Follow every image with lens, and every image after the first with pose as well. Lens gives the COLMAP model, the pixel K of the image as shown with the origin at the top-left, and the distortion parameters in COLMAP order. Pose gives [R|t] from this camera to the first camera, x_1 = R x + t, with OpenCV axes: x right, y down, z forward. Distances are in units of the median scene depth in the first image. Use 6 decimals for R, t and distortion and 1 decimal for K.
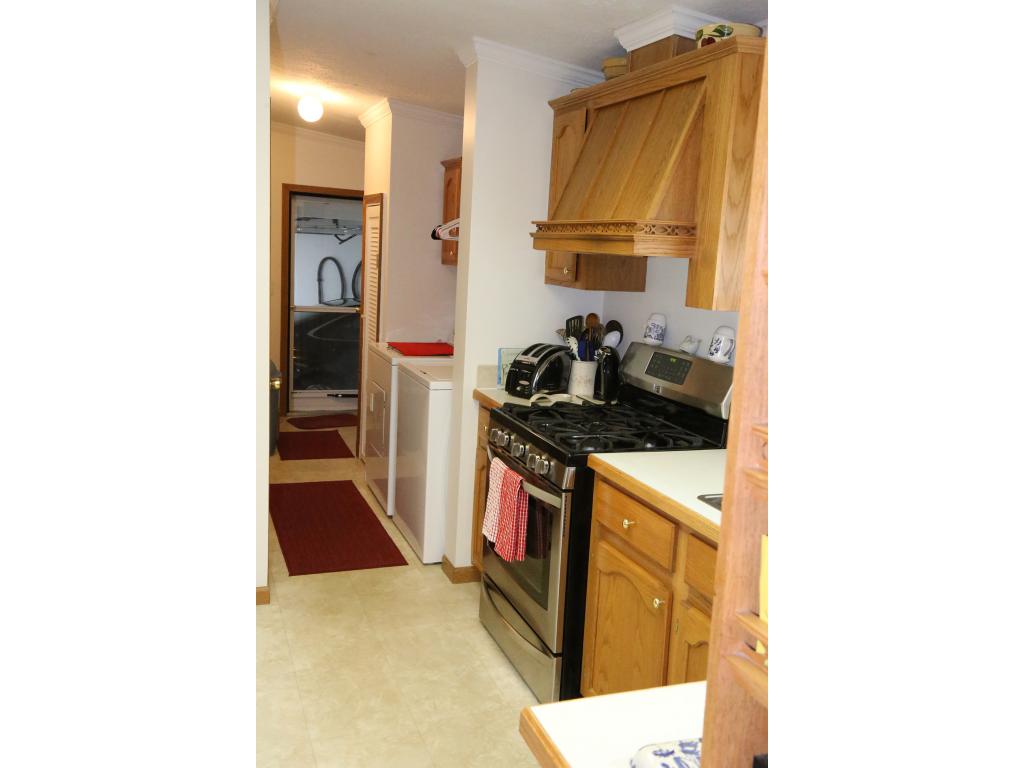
lens RADIAL K [[827.2, 0, 514.0], [0, 827.2, 376.9], [0, 0, 1]] dist [0.077724, -0.000540]
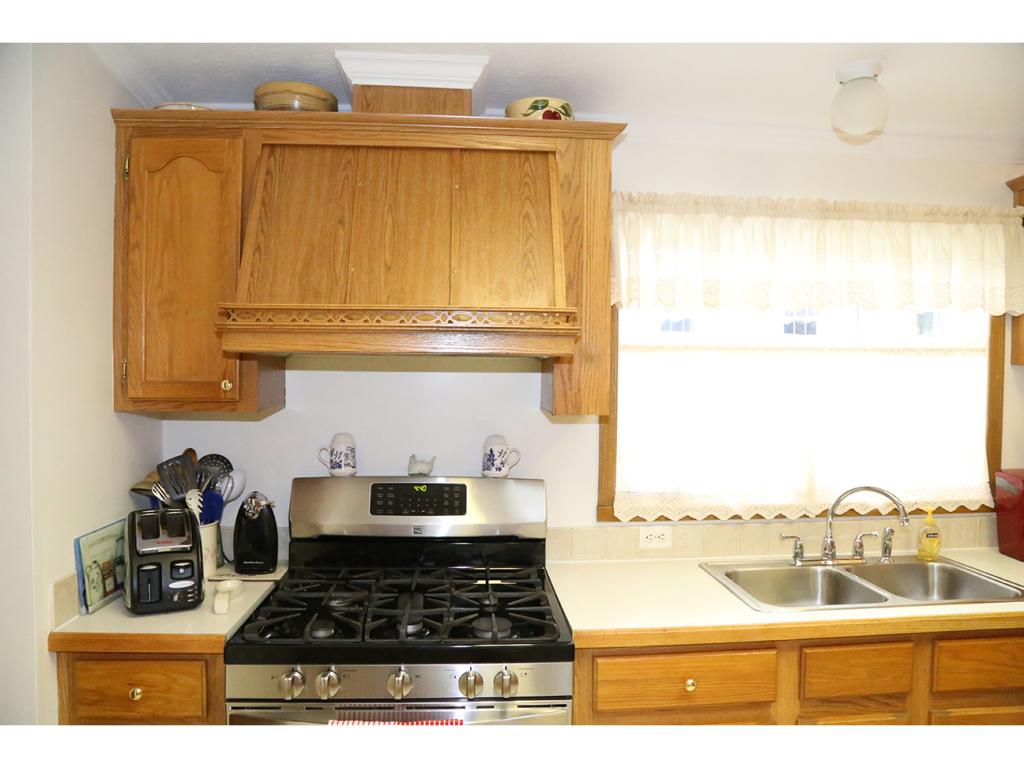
lens RADIAL K [[692.8, 0, 510.3], [0, 692.8, 387.9], [0, 0, 1]] dist [-0.110487, 0.053225]
pose [[0.288598, -0.061040, 0.955503, -0.392698], [0.156231, 0.987593, 0.015902, -0.108782], [-0.944618, 0.144690, 0.294554, 0.707613]]
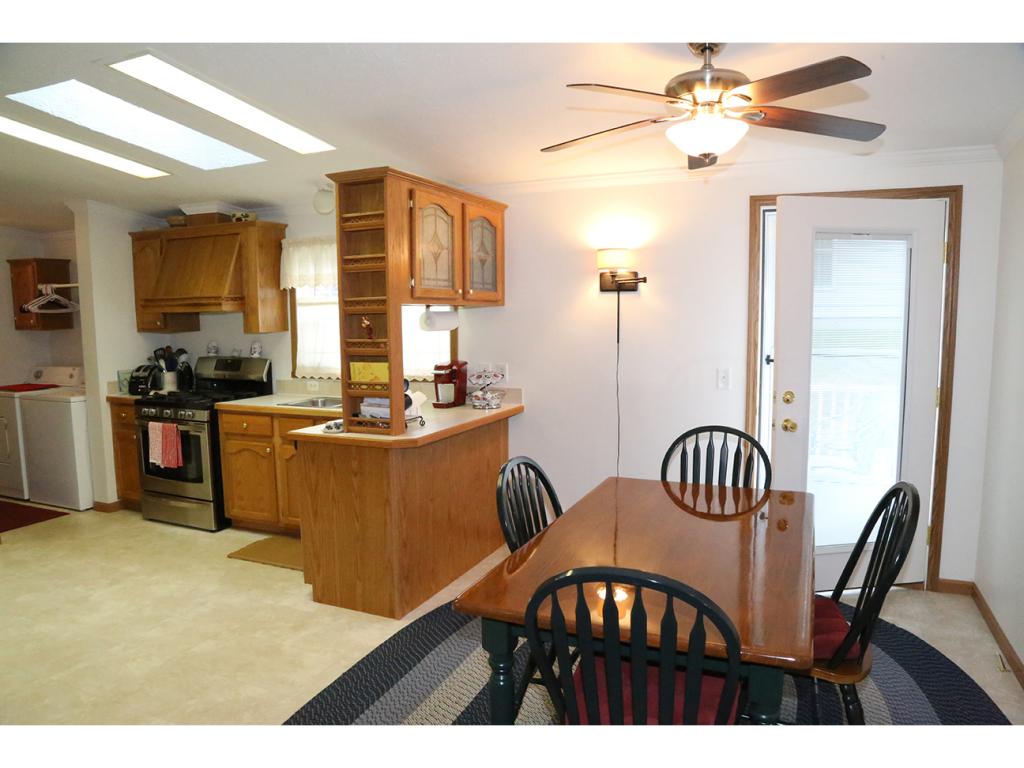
lens RADIAL K [[692.8, 0, 510.3], [0, 692.8, 387.9], [0, 0, 1]] dist [-0.110487, 0.053225]
pose [[0.702543, -0.138188, 0.698096, -0.499159], [0.155488, 0.987071, 0.038912, 0.086218], [-0.694448, 0.081209, 0.714946, -0.670793]]
